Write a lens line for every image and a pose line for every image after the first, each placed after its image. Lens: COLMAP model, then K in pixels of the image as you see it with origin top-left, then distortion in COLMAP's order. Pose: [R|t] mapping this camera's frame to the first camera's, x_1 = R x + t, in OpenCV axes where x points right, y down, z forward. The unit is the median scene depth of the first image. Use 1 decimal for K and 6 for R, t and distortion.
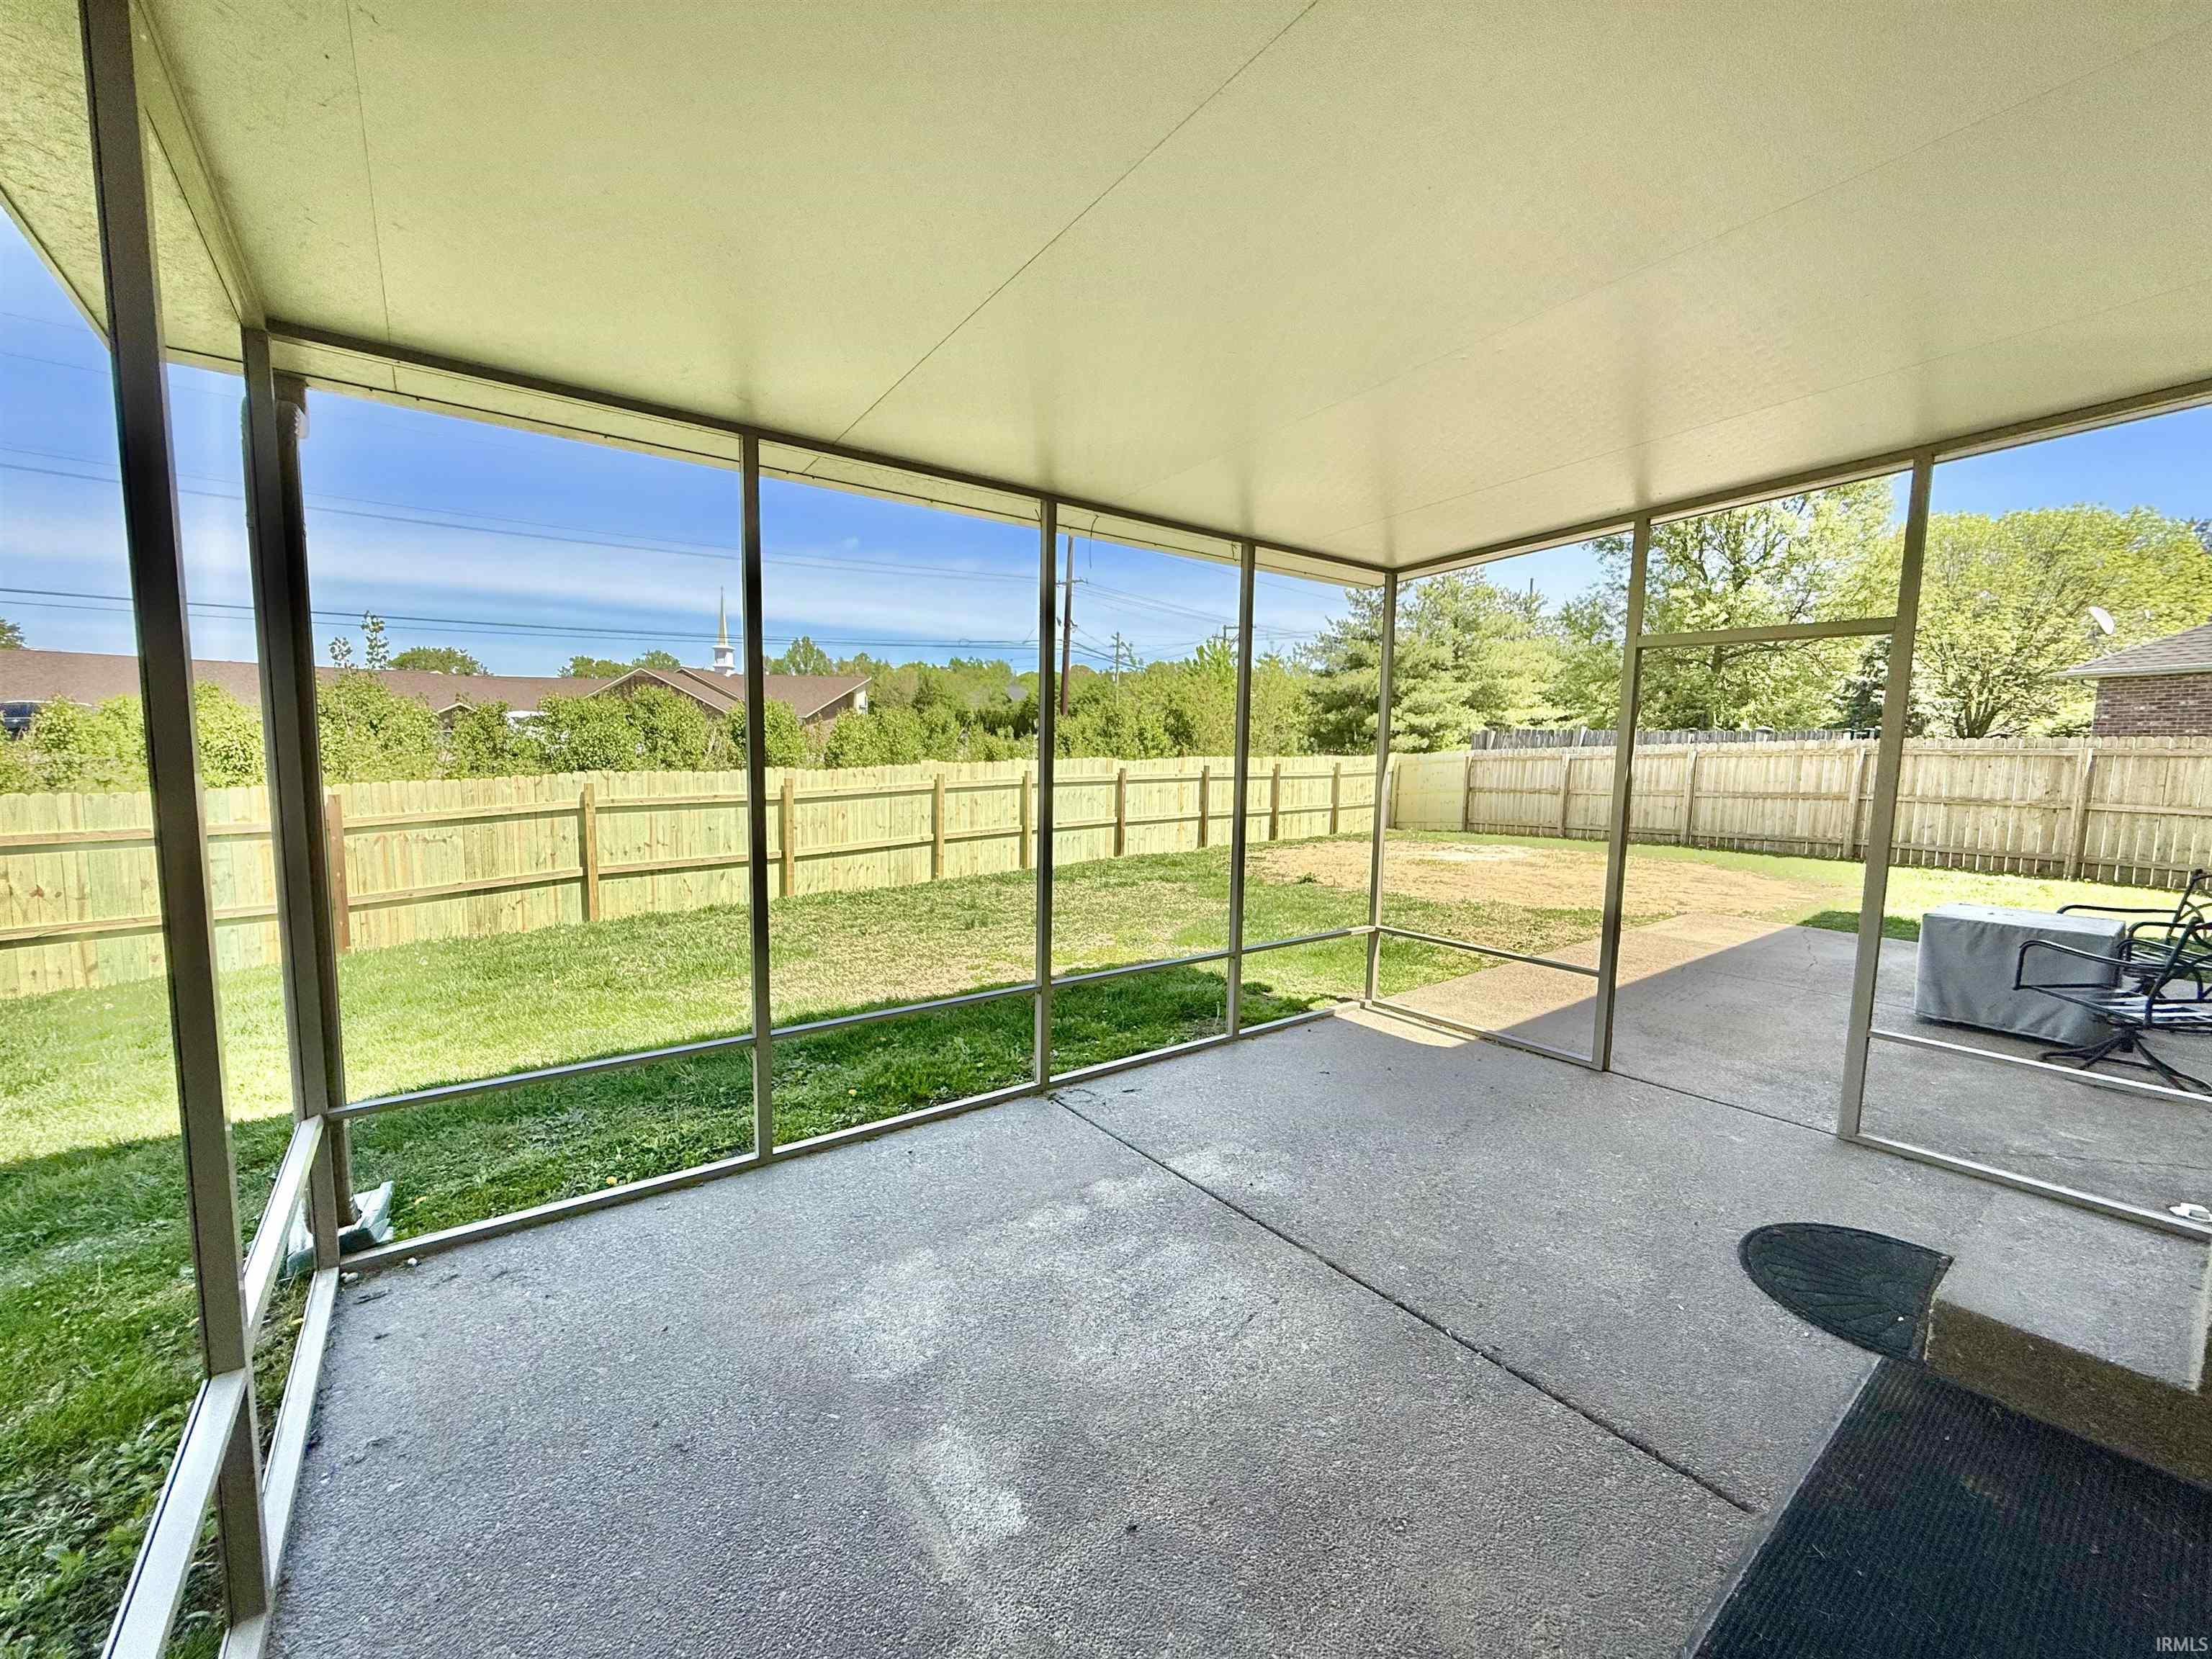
lens RADIAL K [[878.3, 0, 1098.9], [0, 878.3, 833.0], [0, 0, 1]] dist [-0.000062, -0.000059]
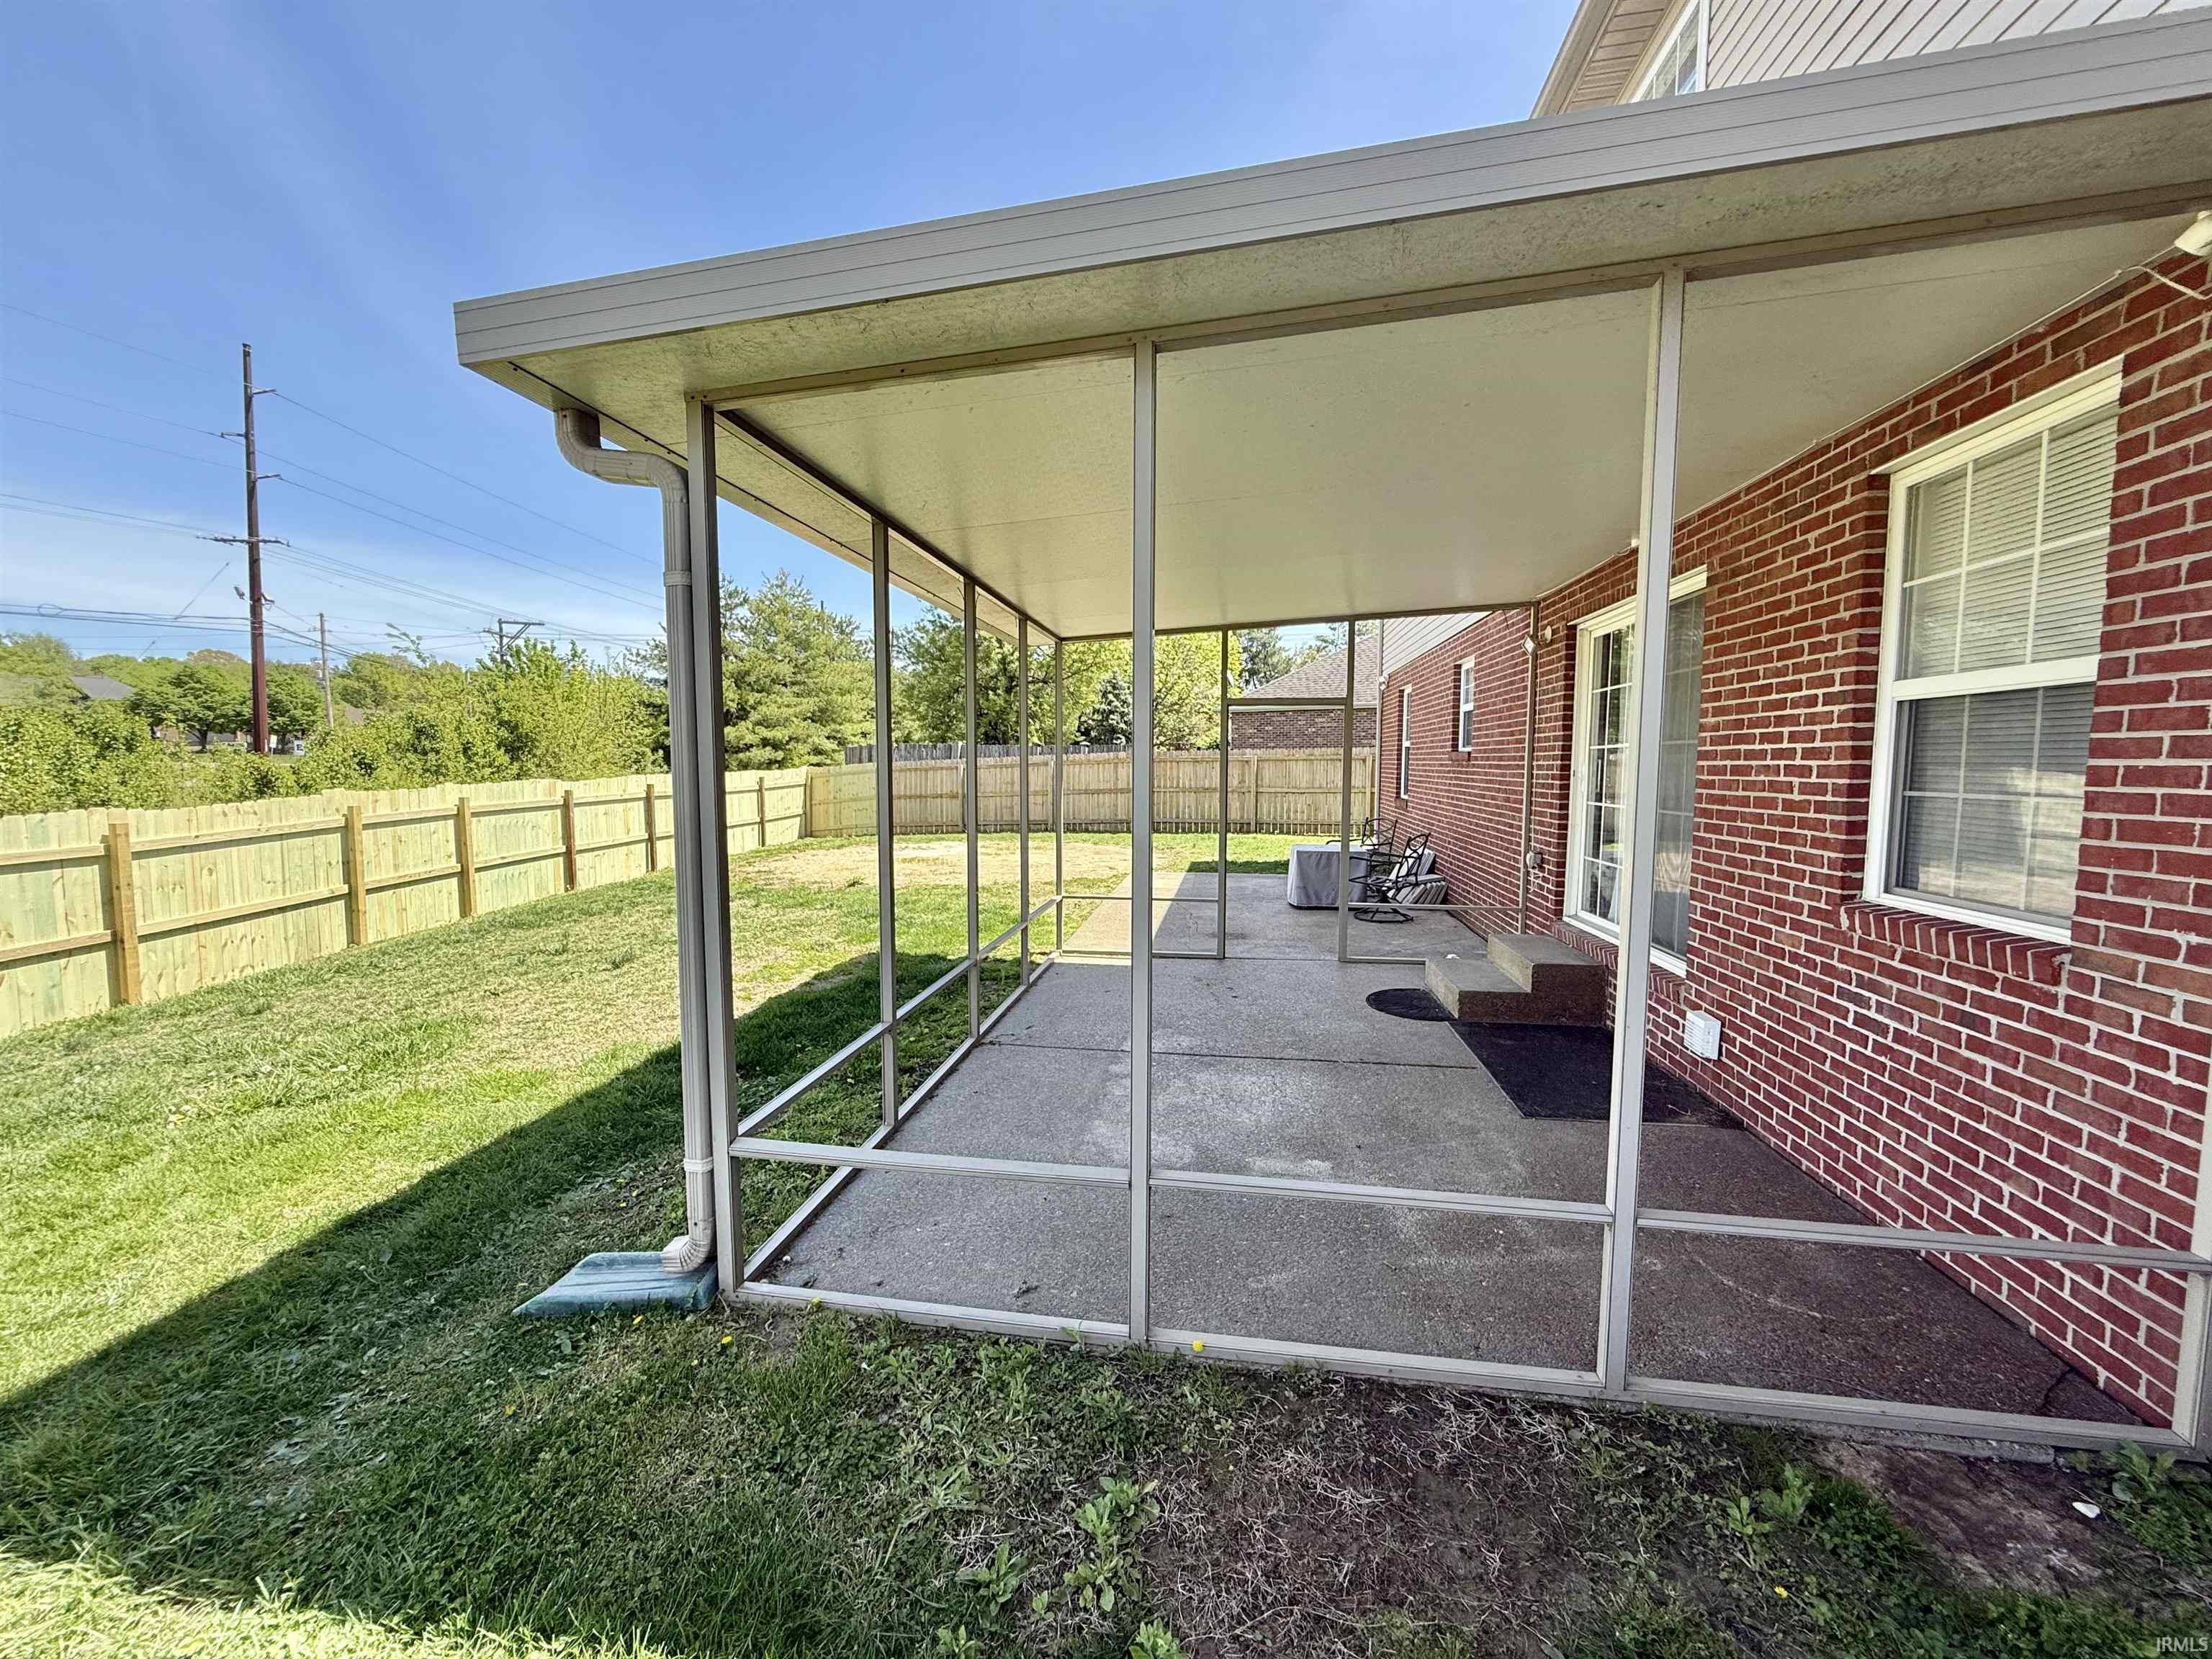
lens RADIAL K [[878.3, 0, 1098.9], [0, 878.3, 833.0], [0, 0, 1]] dist [-0.000062, -0.000059]
pose [[0.719850, -0.073166, 0.690263, -0.203683], [0.081565, 0.996456, 0.020561, -0.005002], [-0.689321, 0.041501, 0.723266, -0.012831]]
